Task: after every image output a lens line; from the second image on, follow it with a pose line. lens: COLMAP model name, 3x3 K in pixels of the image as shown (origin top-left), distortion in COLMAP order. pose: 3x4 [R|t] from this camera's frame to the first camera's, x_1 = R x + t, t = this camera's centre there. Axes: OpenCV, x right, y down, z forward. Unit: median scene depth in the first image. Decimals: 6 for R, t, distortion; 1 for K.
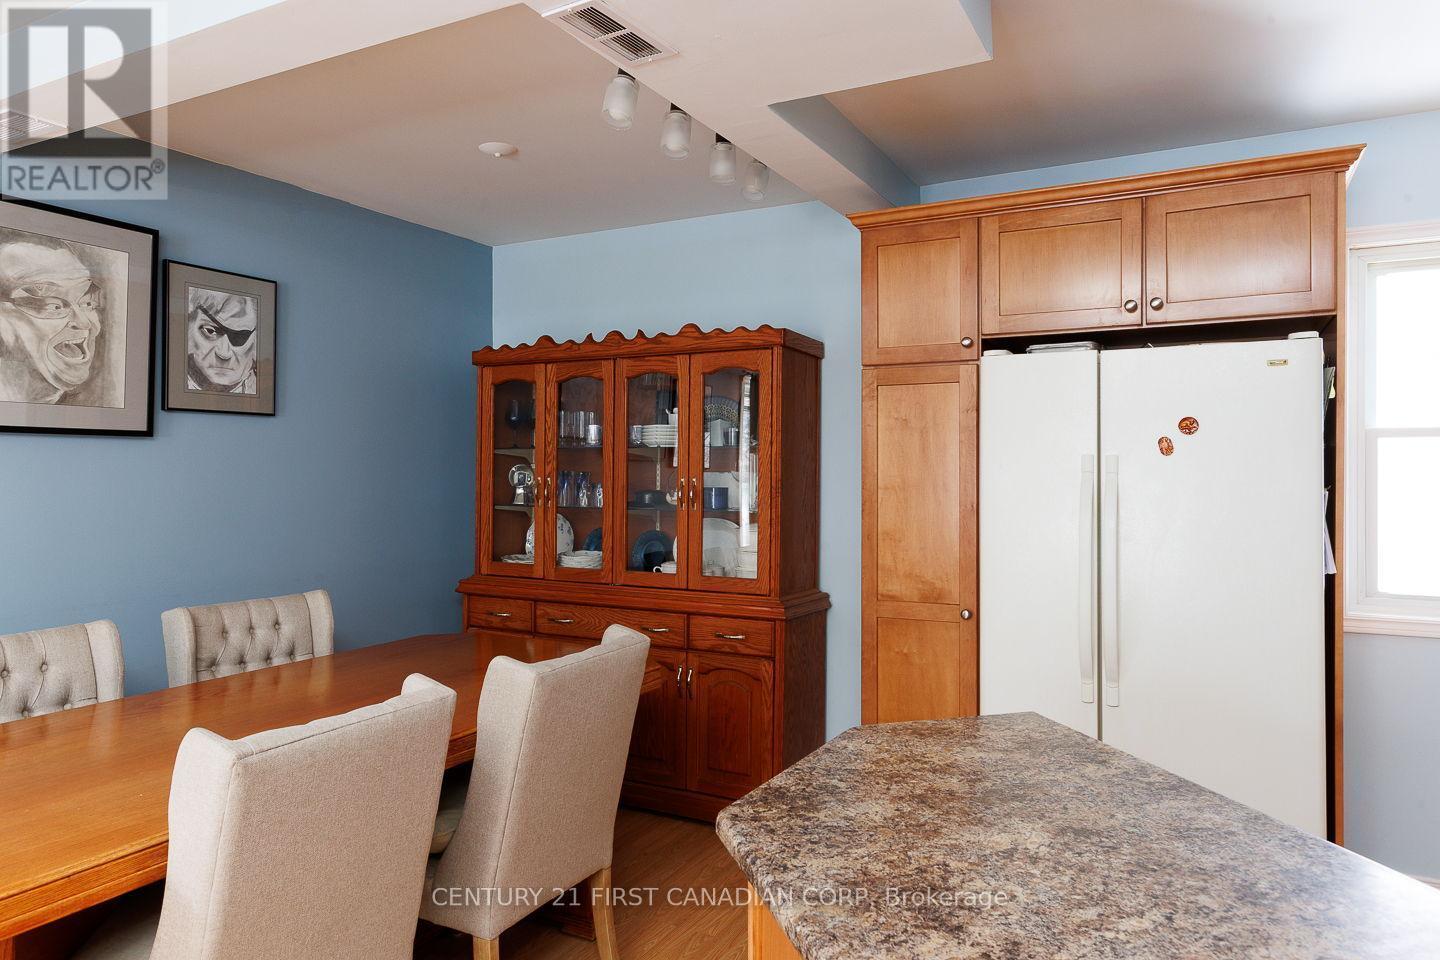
lens RADIAL K [[906.5, 0, 712.6], [0, 906.5, 474.4], [0, 0, 1]] dist [0.001804, 0.000626]
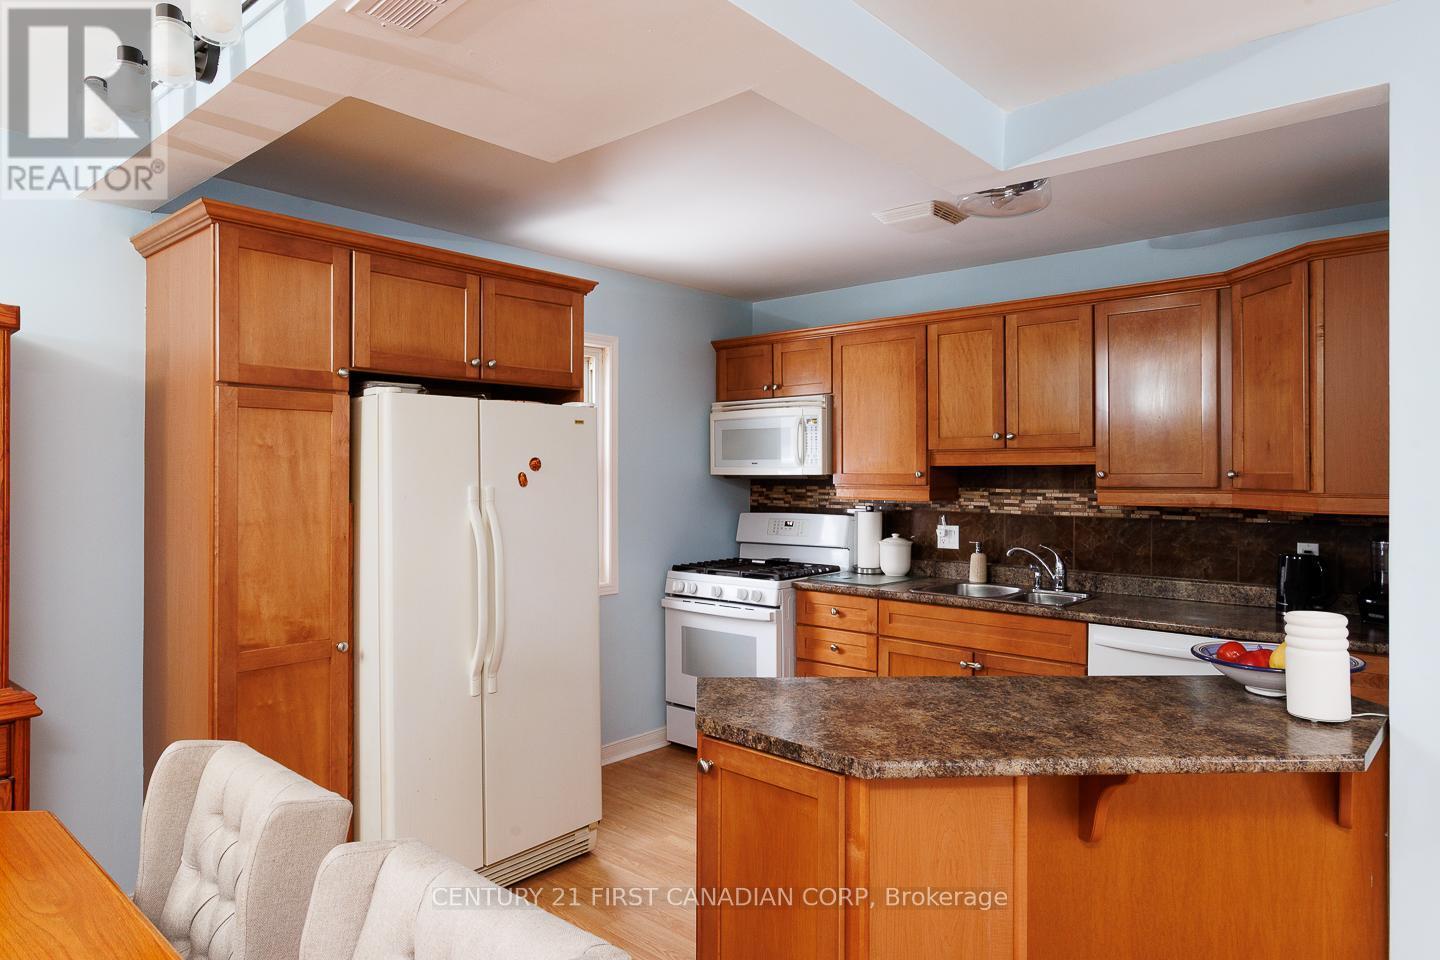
lens RADIAL K [[906.5, 0, 710.6], [0, 906.5, 475.9], [0, 0, 1]] dist [0.001804, 0.000626]
pose [[0.224627, -0.004942, 0.974432, -0.700196], [0.004952, 0.999980, 0.003930, -0.040652], [-0.974432, 0.003943, 0.224647, 0.452659]]
